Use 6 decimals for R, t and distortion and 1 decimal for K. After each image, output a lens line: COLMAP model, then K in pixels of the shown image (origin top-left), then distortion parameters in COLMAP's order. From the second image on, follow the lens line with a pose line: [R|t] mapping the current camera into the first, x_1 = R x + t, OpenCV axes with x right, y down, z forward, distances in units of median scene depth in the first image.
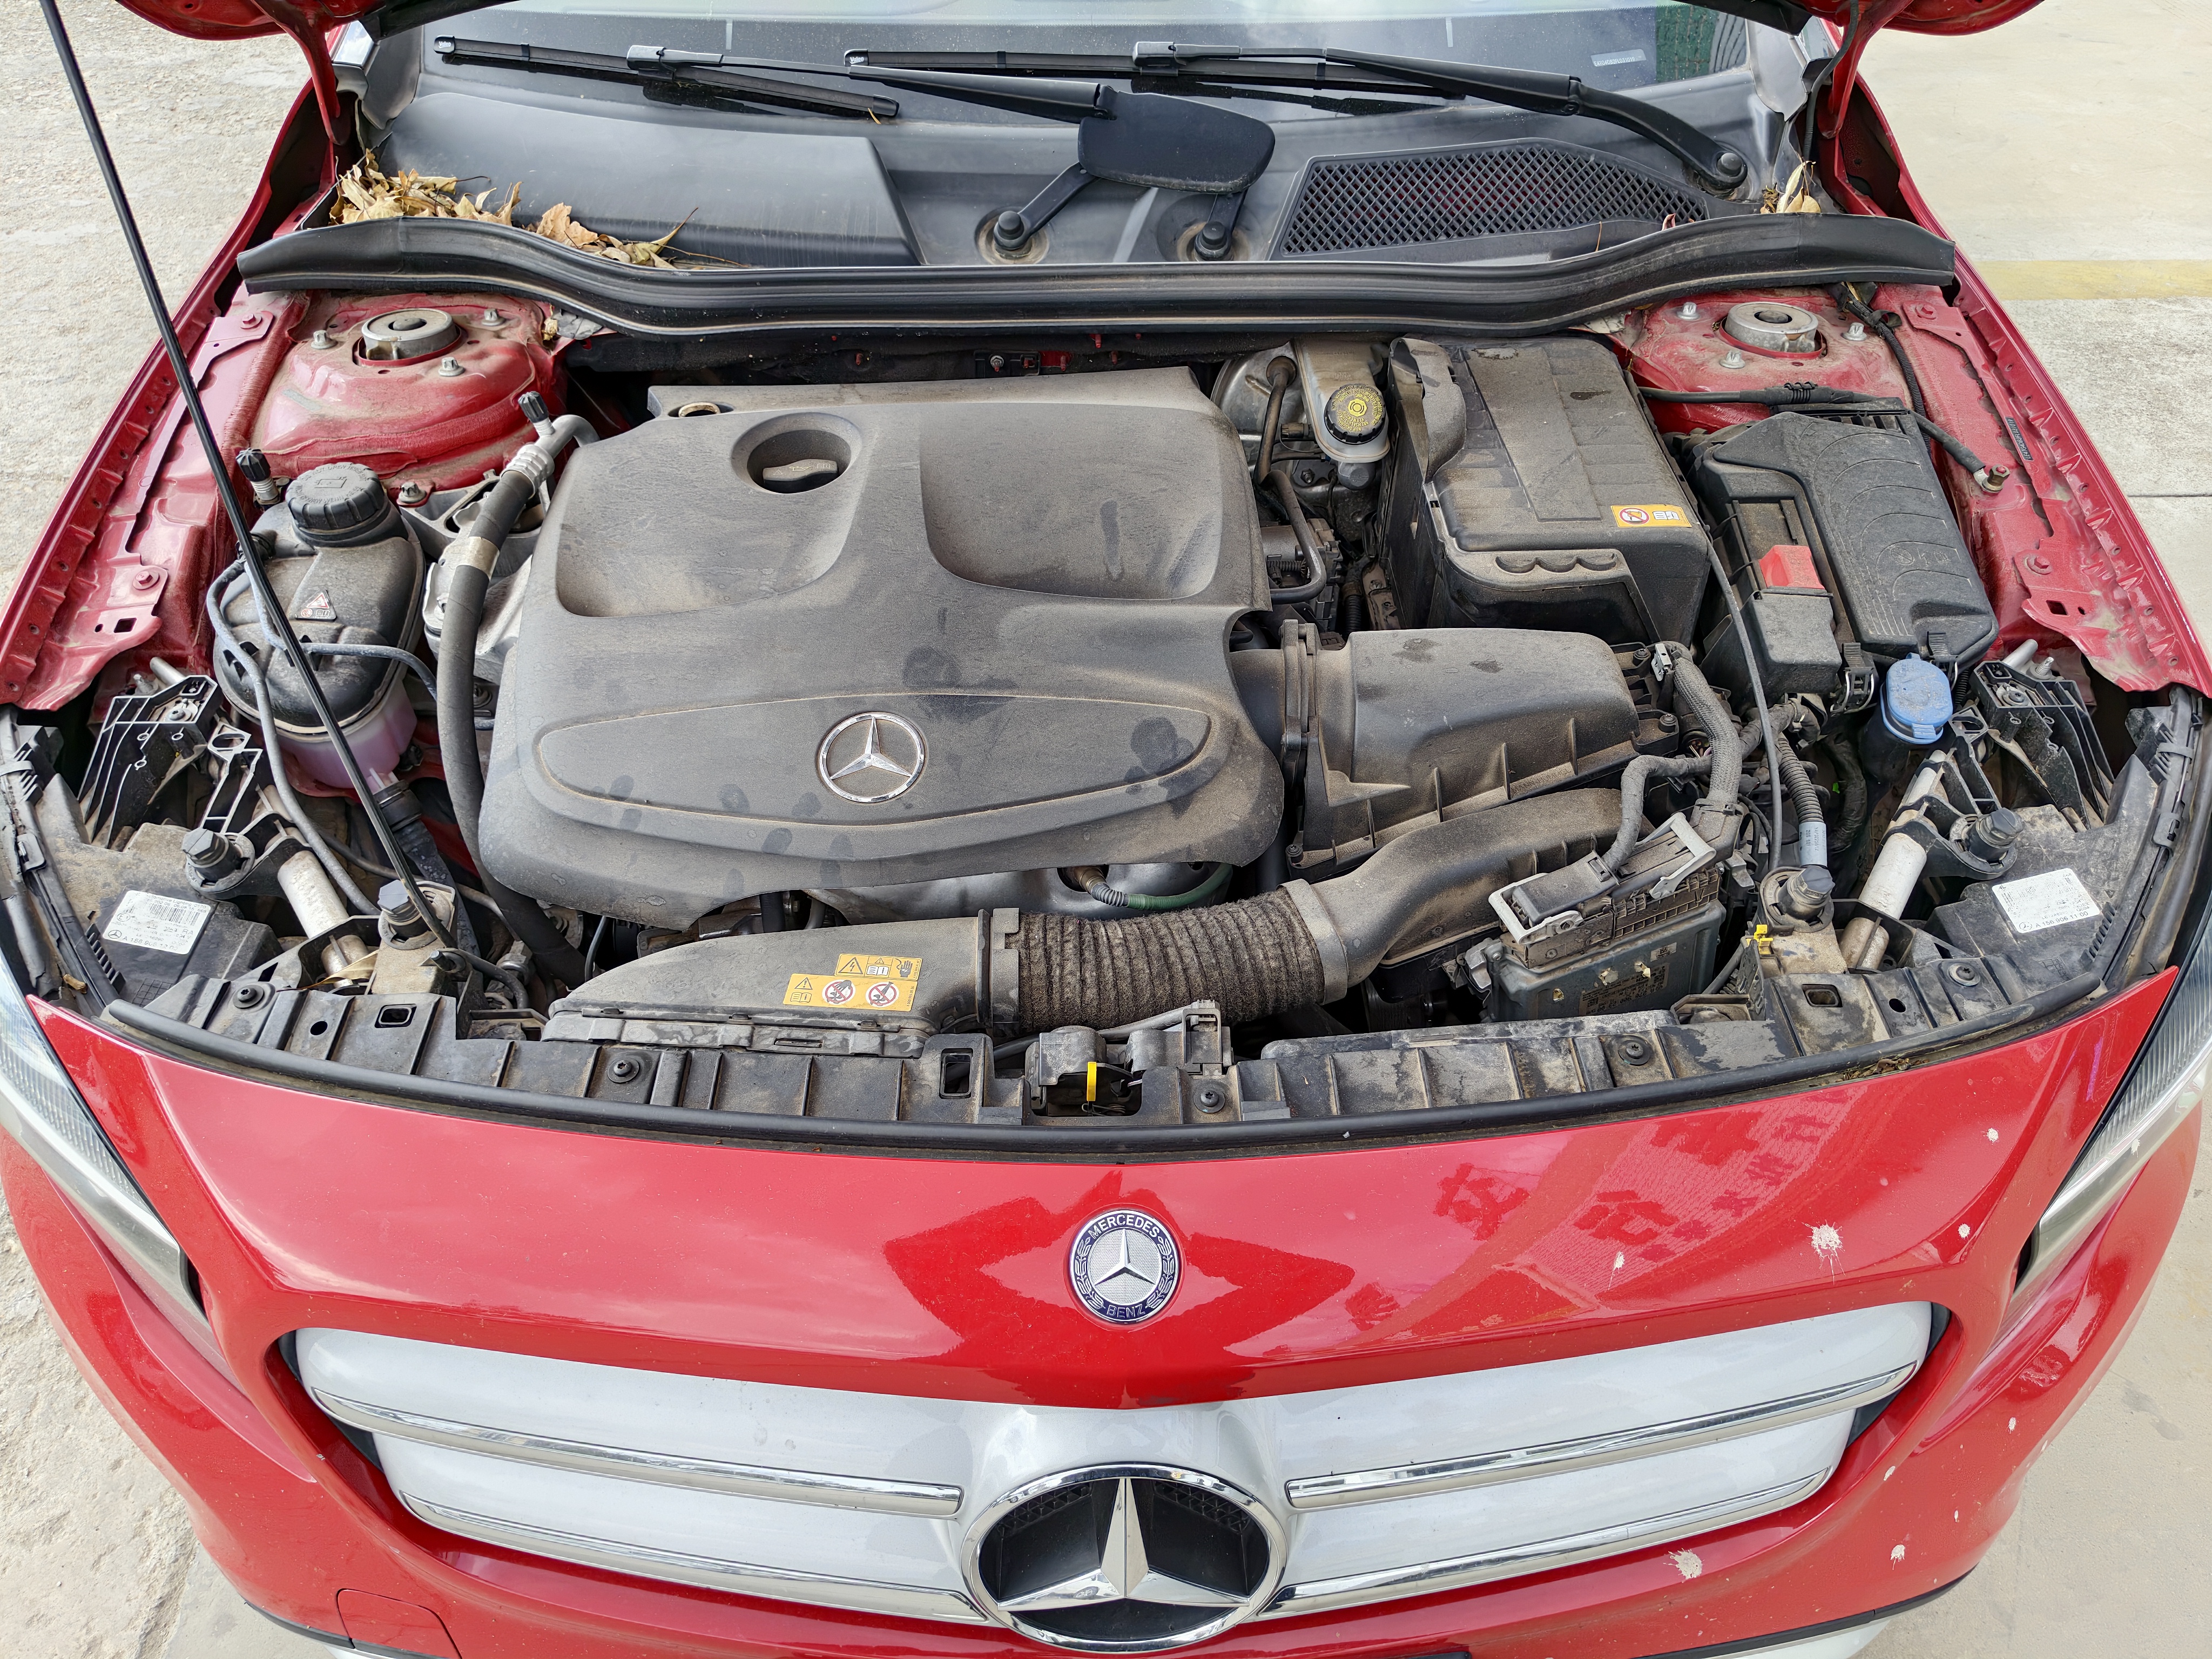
lens RADIAL K [[1518.7, 0, 1094.7], [0, 1518.7, 817.4], [0, 0, 1]] dist [0.058628, -0.069326]
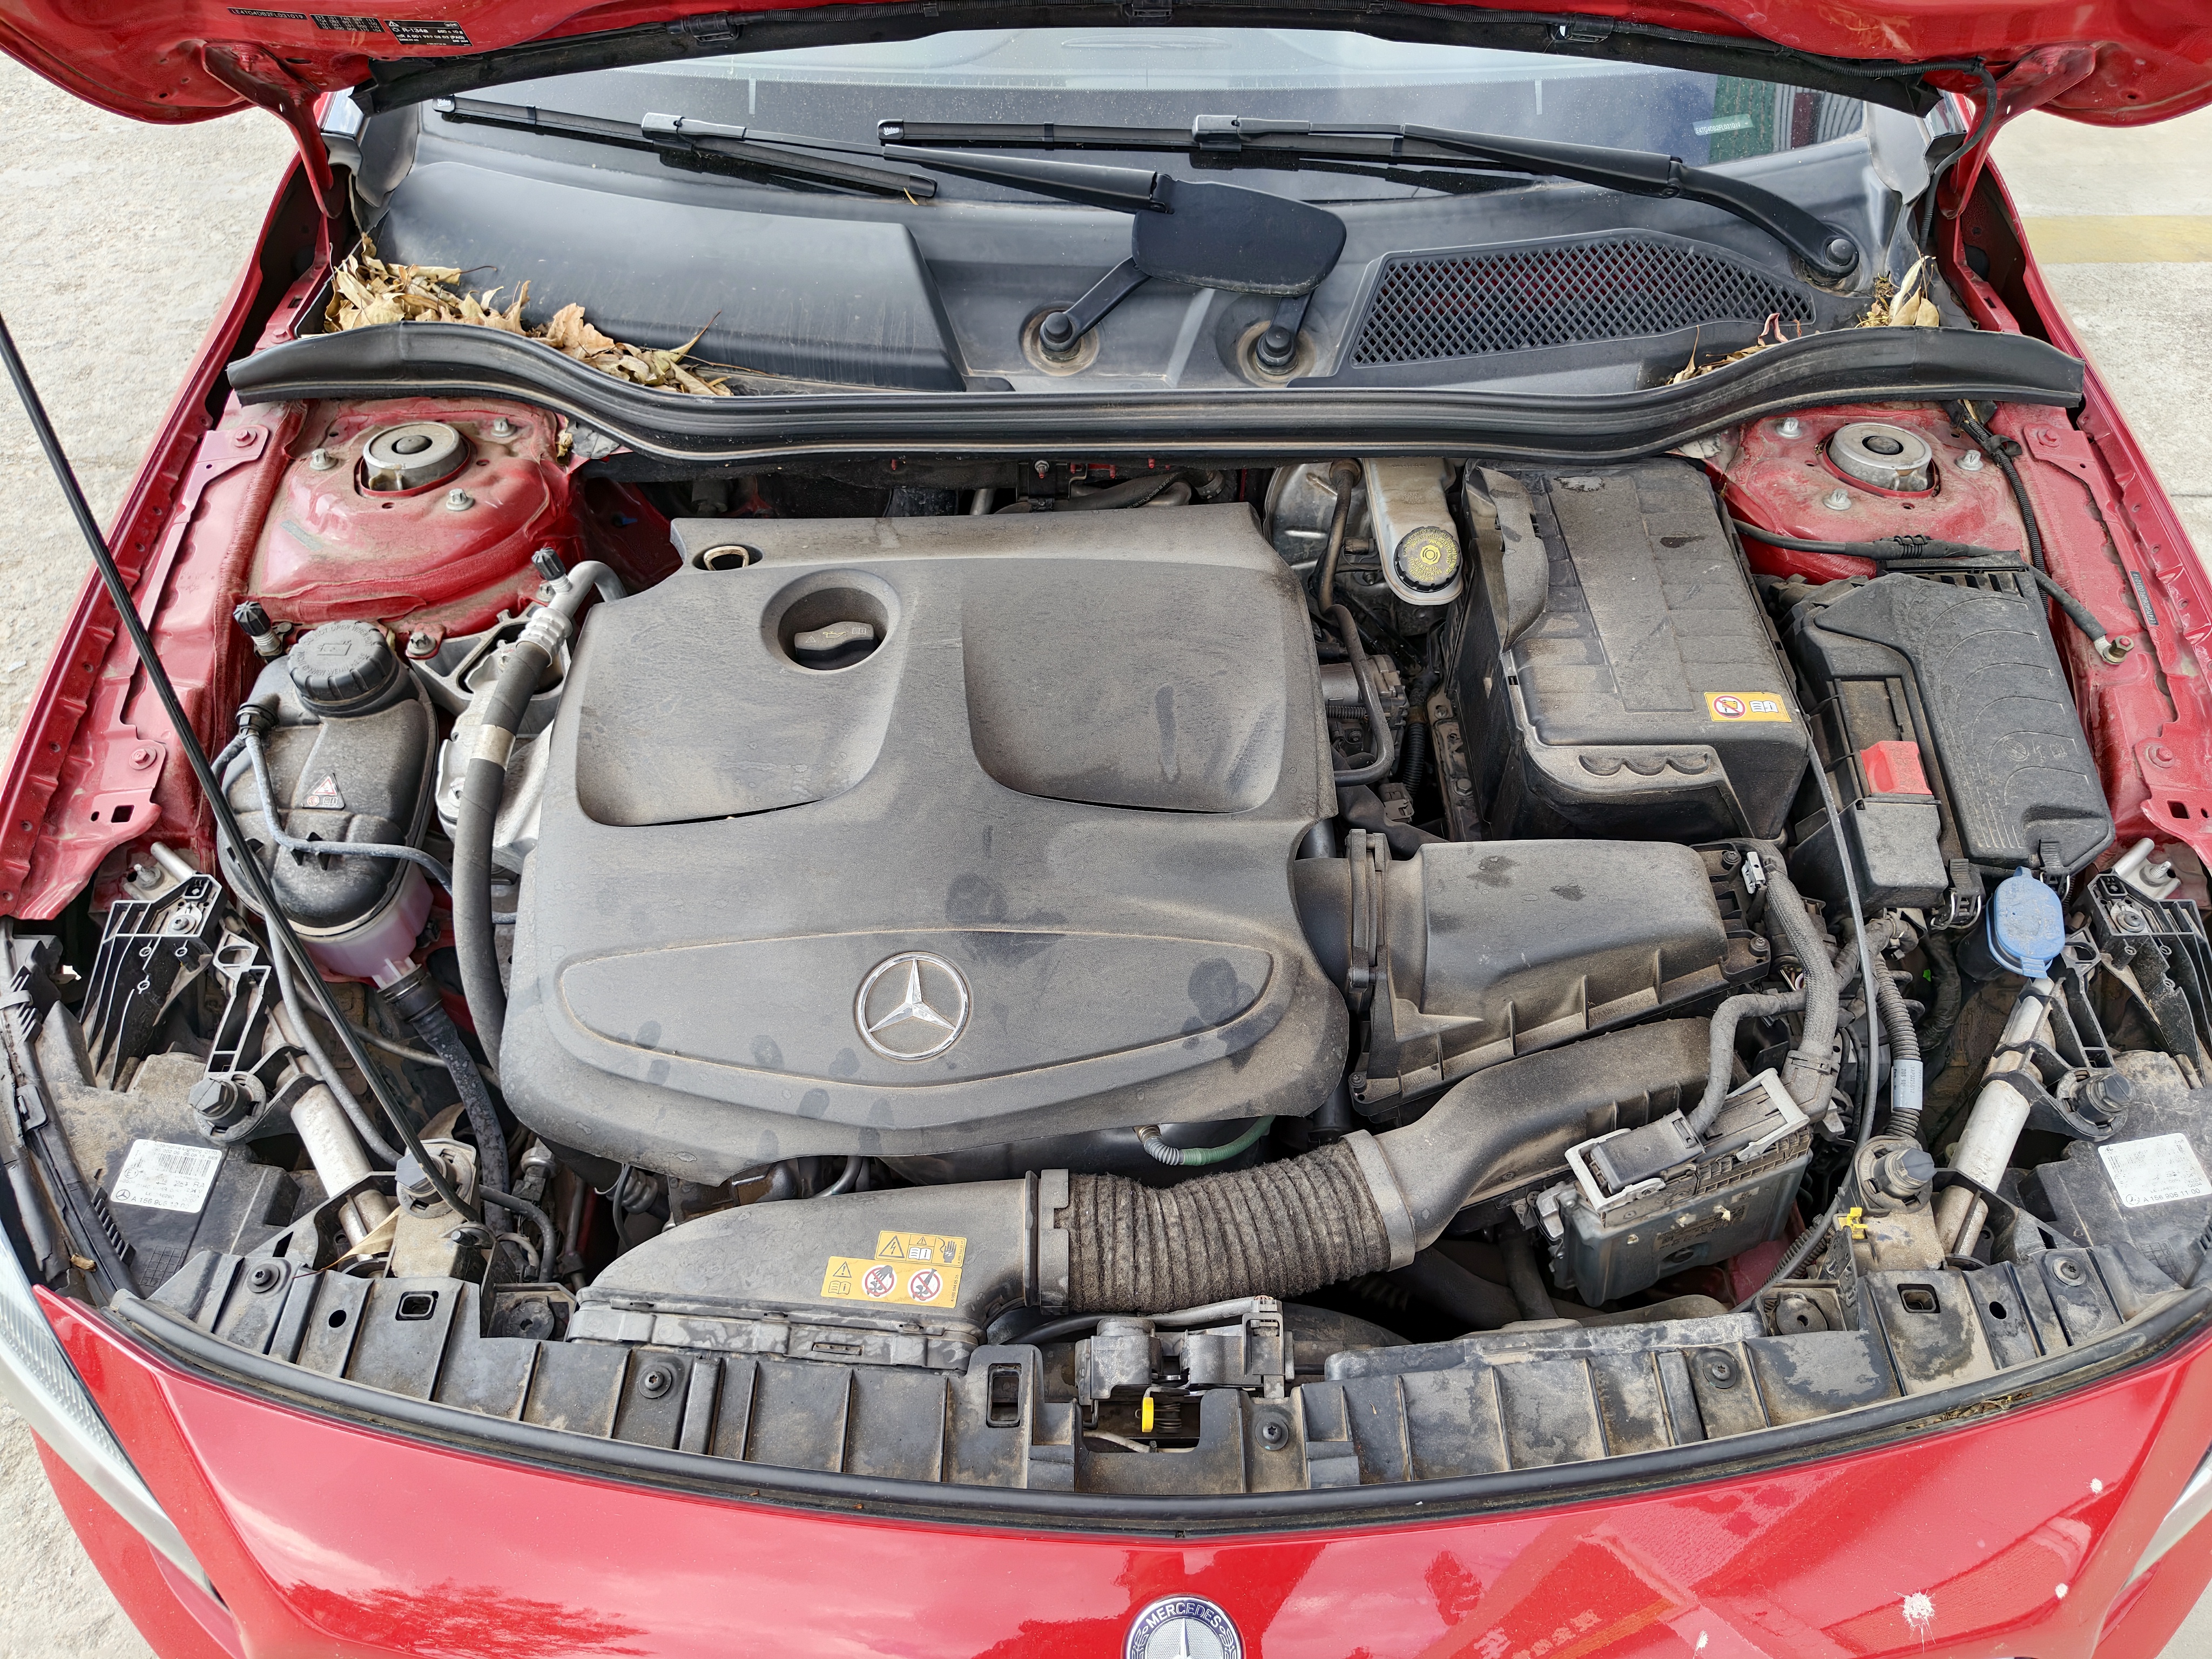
lens RADIAL K [[1521.0, 0, 1106.0], [0, 1521.0, 829.5], [0, 0, 1]] dist [0.050969, -0.058387]
pose [[0.999896, 0.011232, -0.009076, -0.017670], [-0.010370, 0.995888, 0.090000, -0.208850], [0.010049, -0.089896, 0.995900, 0.064428]]
